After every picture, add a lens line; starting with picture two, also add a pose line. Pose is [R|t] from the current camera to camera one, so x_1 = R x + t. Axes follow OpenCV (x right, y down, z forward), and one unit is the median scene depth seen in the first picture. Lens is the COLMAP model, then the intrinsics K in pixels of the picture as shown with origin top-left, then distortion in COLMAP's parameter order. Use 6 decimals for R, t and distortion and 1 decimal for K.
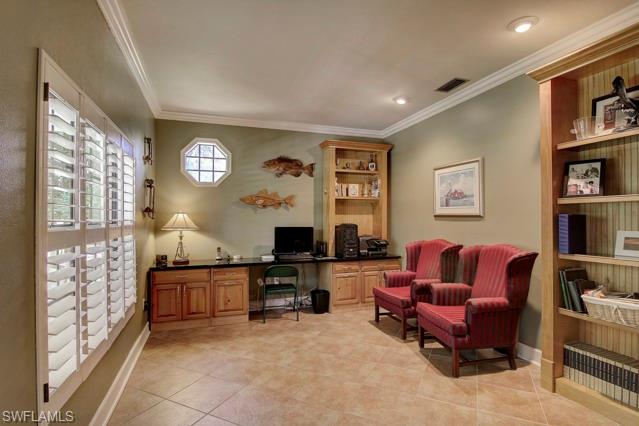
lens RADIAL K [[324.3, 0, 320.8], [0, 324.3, 215.8], [0, 0, 1]] dist [-0.003063, -0.001463]
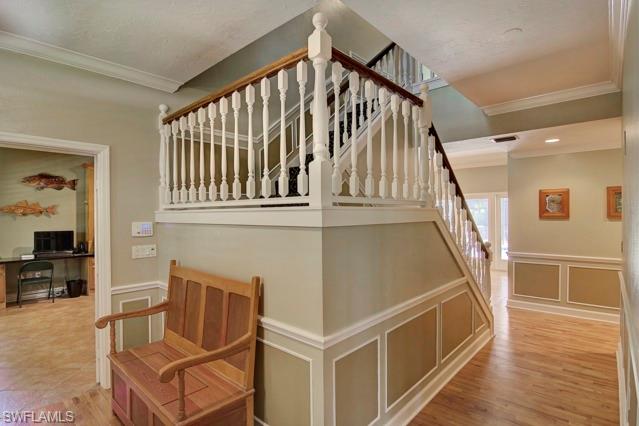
lens RADIAL K [[324.3, 0, 315.9], [0, 324.3, 213.1], [0, 0, 1]] dist [-0.003063, -0.001463]
pose [[0.879837, -0.002671, 0.475268, 0.211623], [-0.009864, 0.999666, 0.023879, -0.074206], [-0.475174, -0.025698, 0.879517, -0.582687]]
